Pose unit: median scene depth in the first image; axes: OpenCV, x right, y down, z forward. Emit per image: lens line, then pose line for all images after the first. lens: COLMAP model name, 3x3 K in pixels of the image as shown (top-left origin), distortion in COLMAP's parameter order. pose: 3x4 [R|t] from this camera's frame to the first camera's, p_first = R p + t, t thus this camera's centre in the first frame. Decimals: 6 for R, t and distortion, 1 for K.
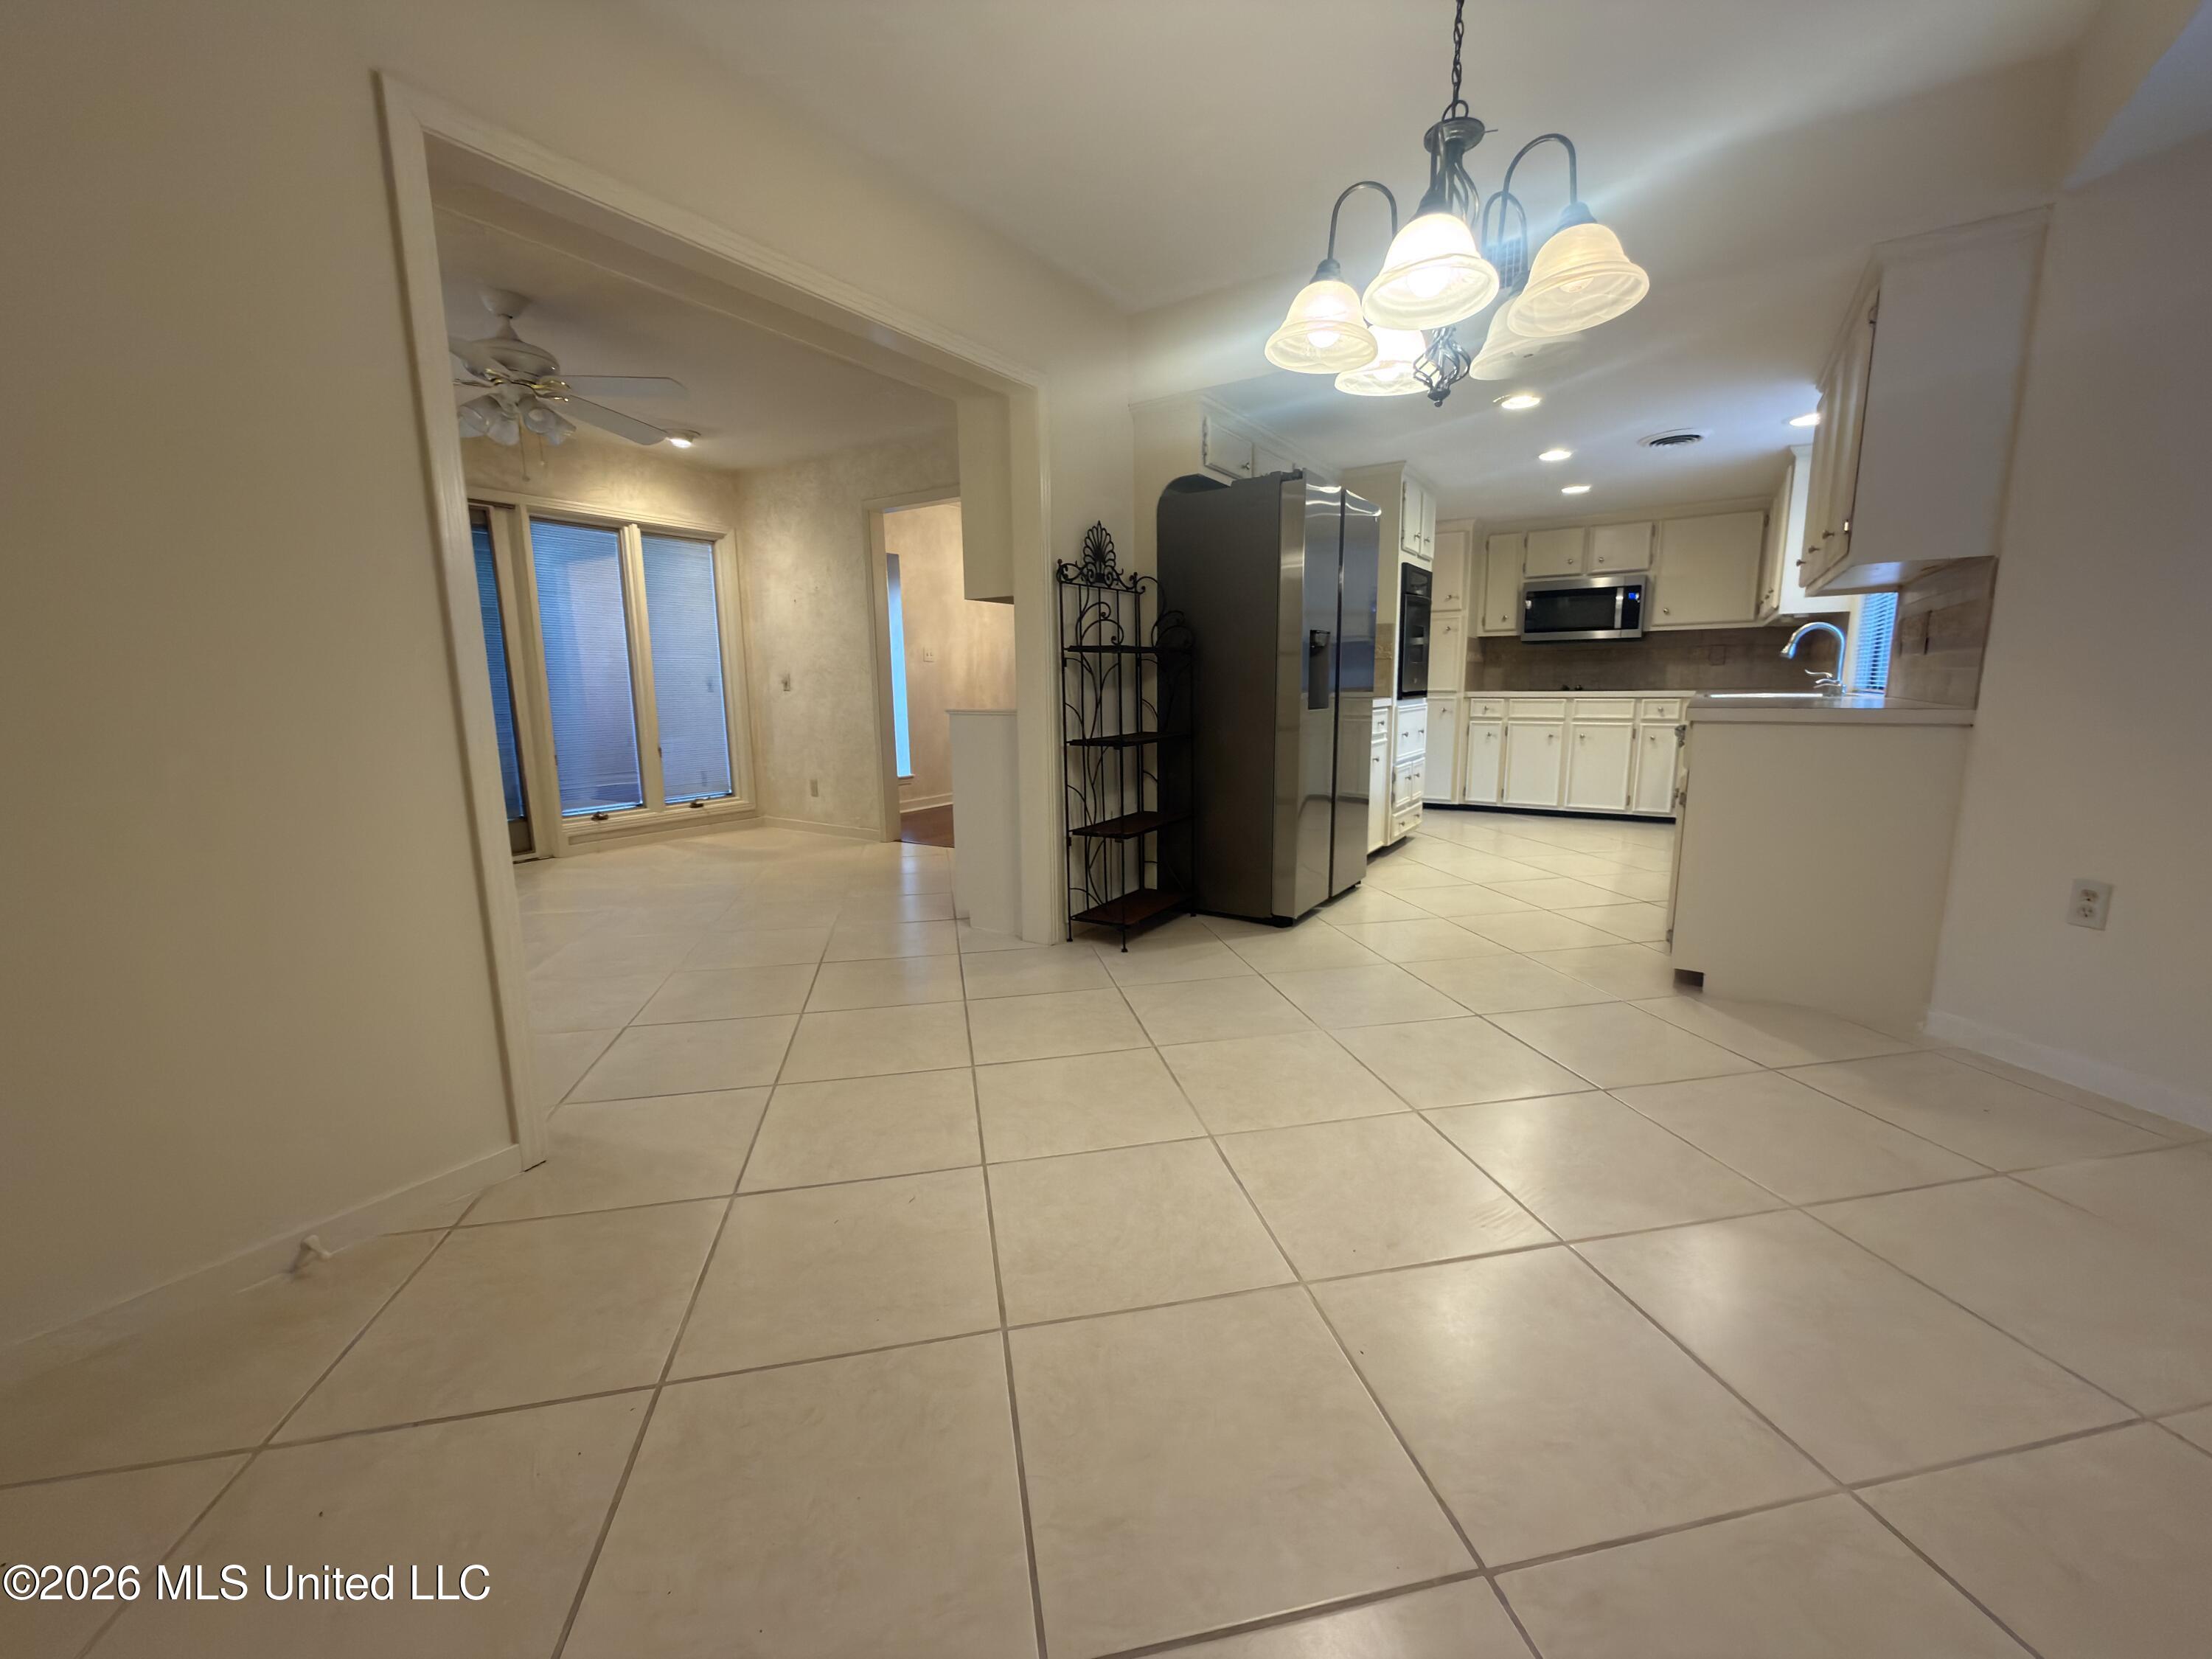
lens RADIAL K [[882.7, 0, 1106.4], [0, 882.7, 825.8], [0, 0, 1]] dist [-0.001482, -0.000014]
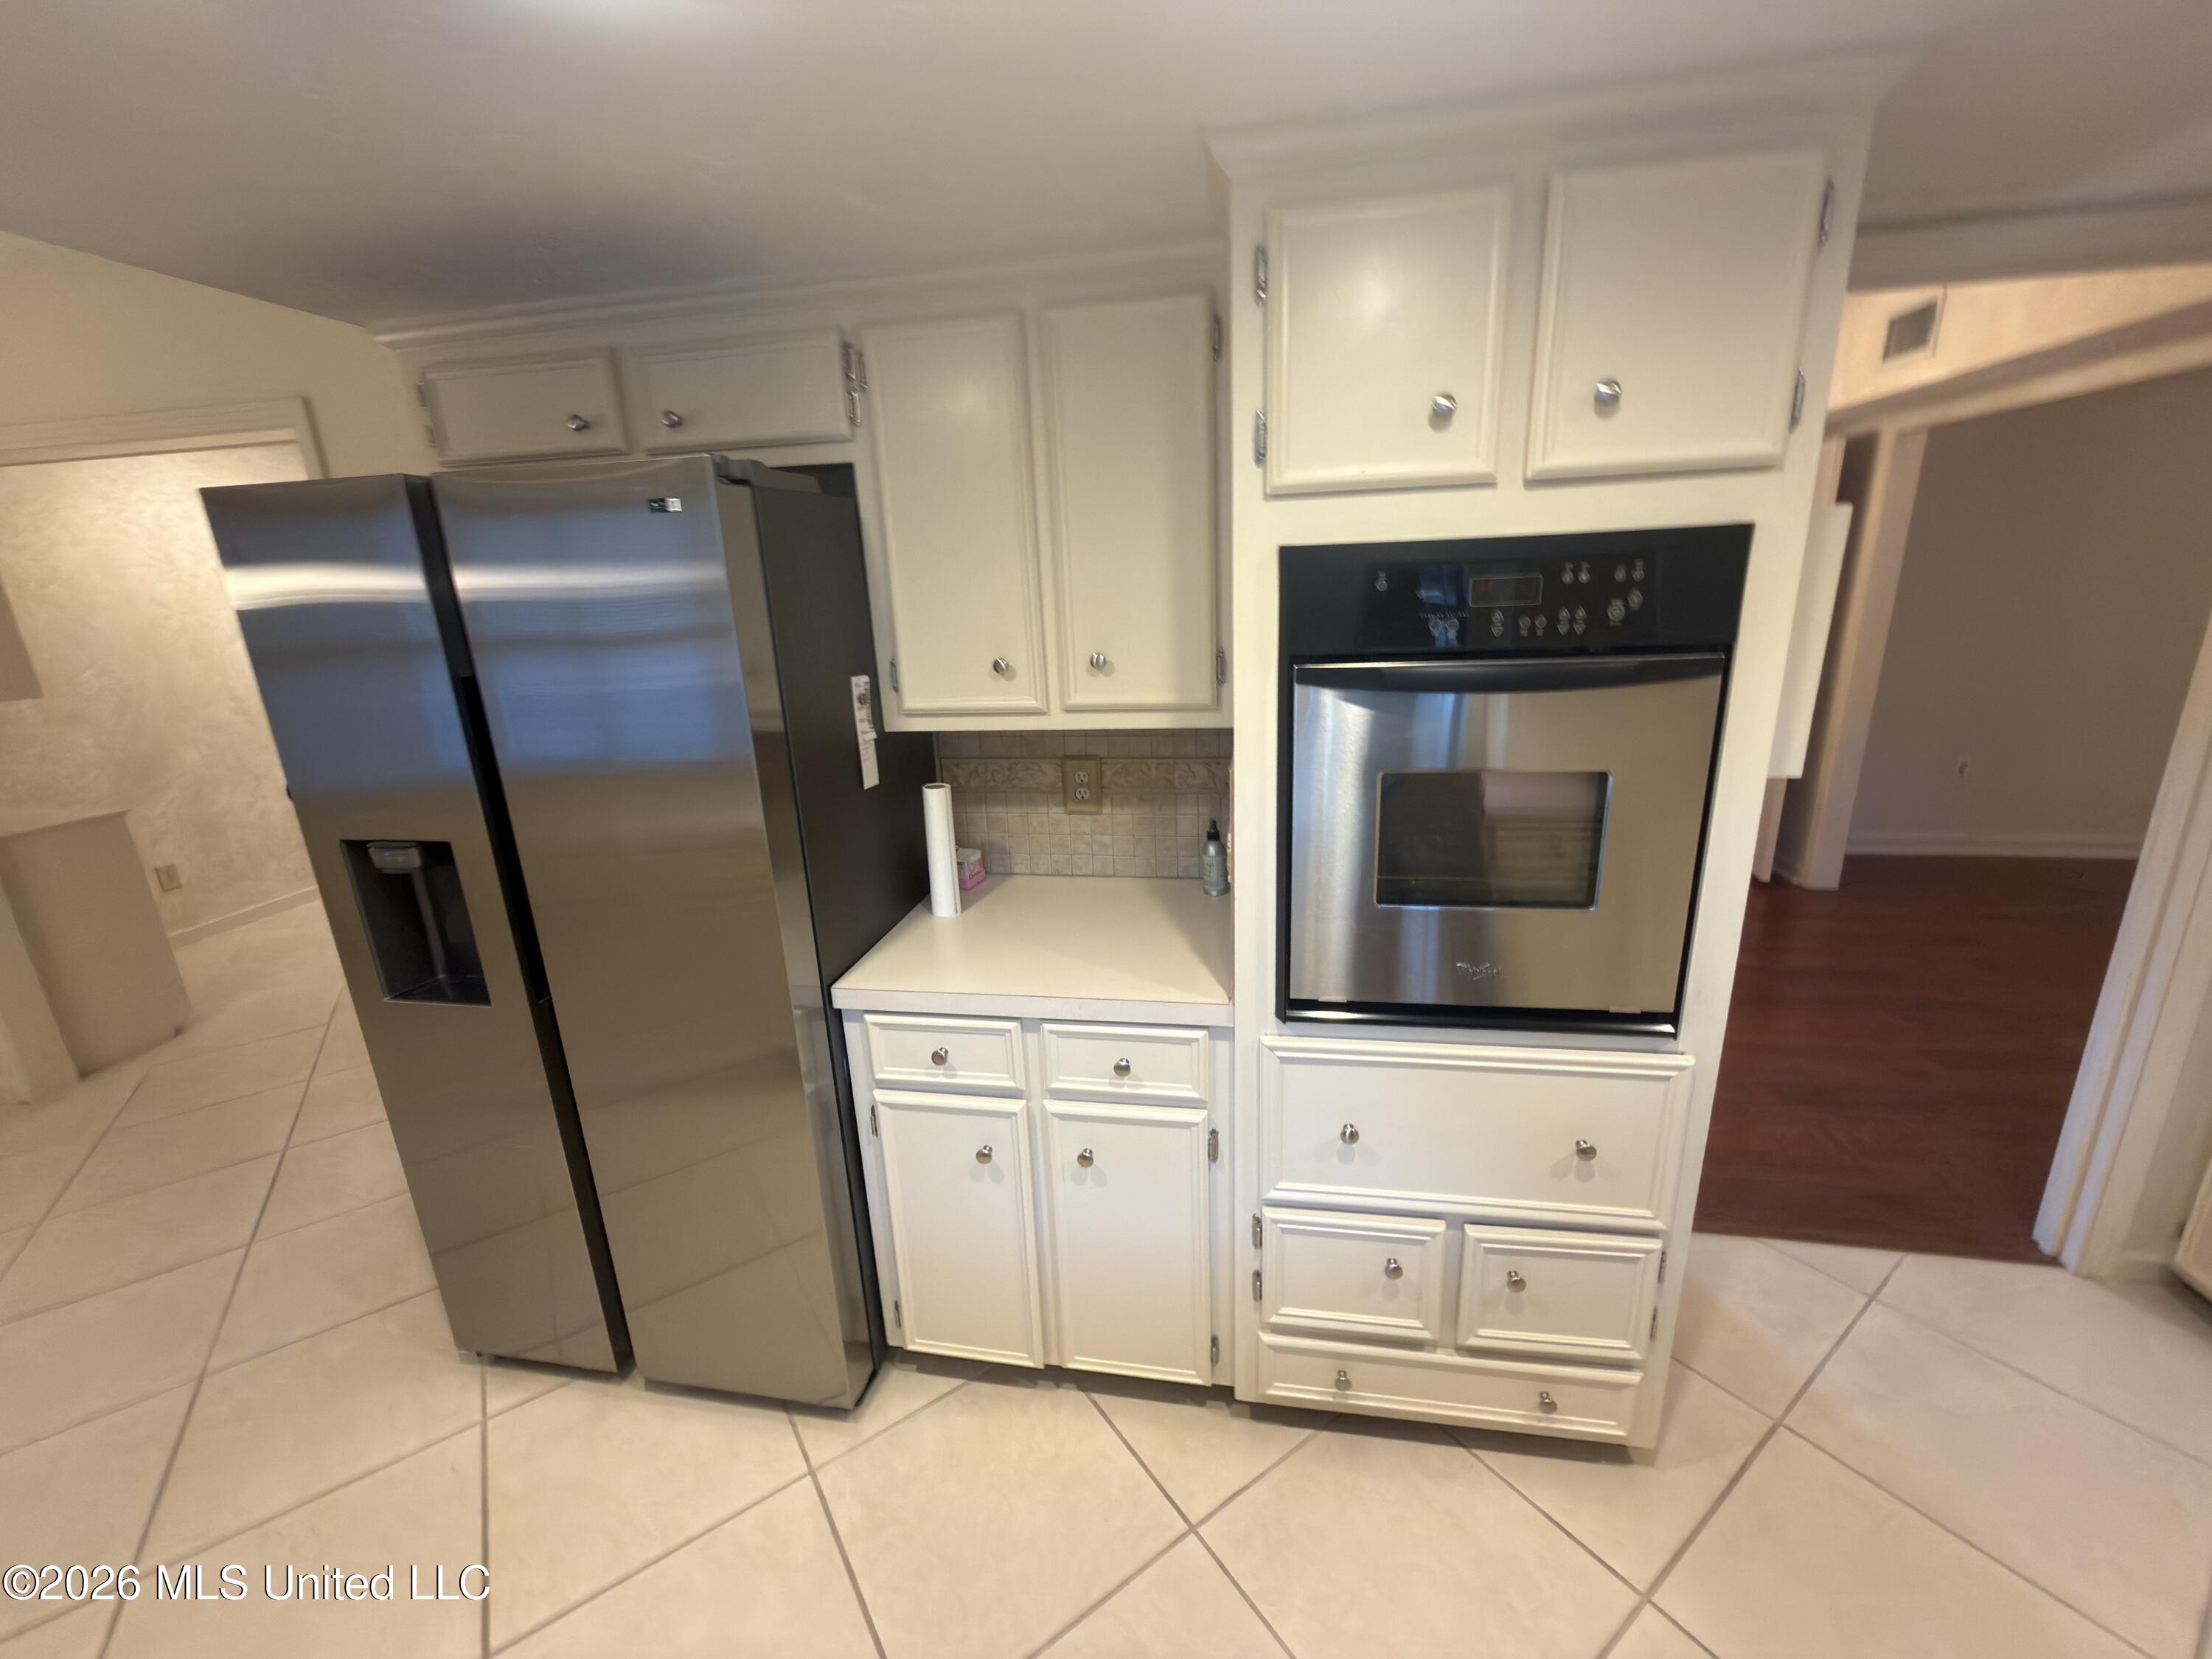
lens RADIAL K [[882.7, 0, 1106.4], [0, 882.7, 825.8], [0, 0, 1]] dist [-0.001482, -0.000014]
pose [[0.395035, 0.247671, -0.884651, 0.506227], [-0.114104, 0.968744, 0.220262, -0.240670], [0.911552, 0.013931, 0.410948, 0.756580]]
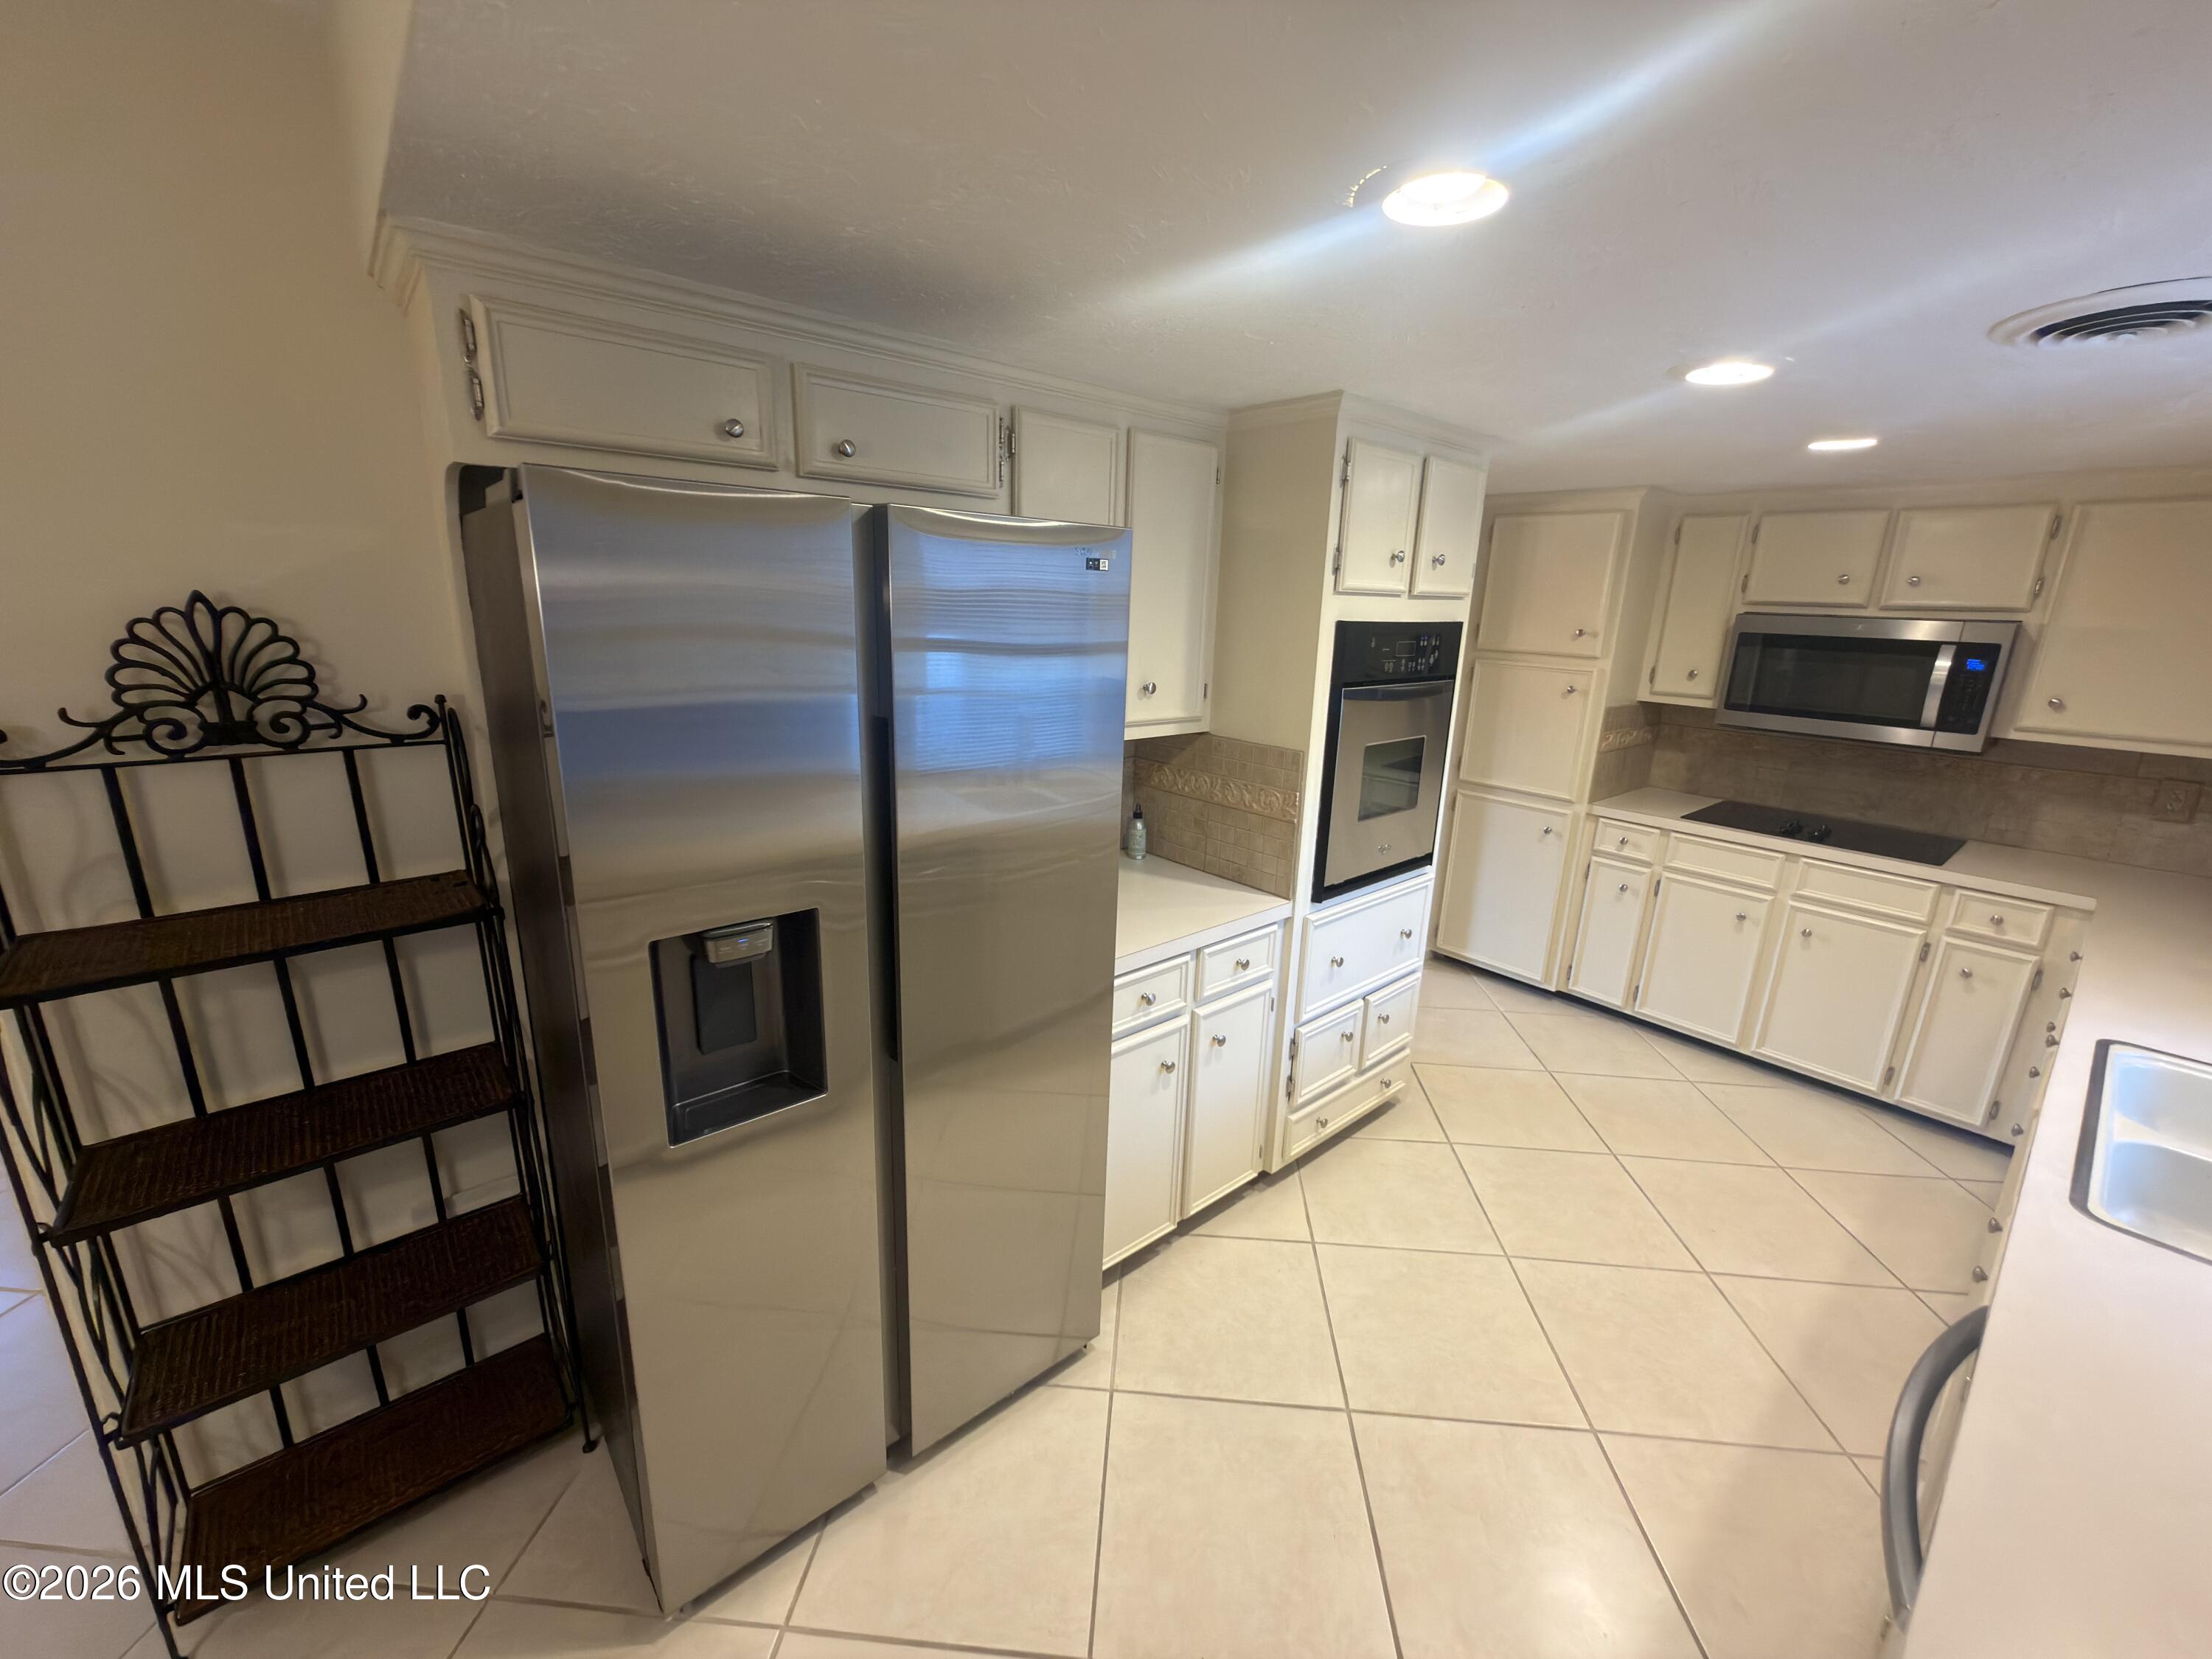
lens RADIAL K [[882.7, 0, 1106.4], [0, 882.7, 825.8], [0, 0, 1]] dist [-0.001482, -0.000014]
pose [[0.961195, 0.111231, -0.252451, 0.310302], [-0.088177, 0.990981, 0.100902, -0.203875], [0.261398, -0.074726, 0.962334, 0.465193]]
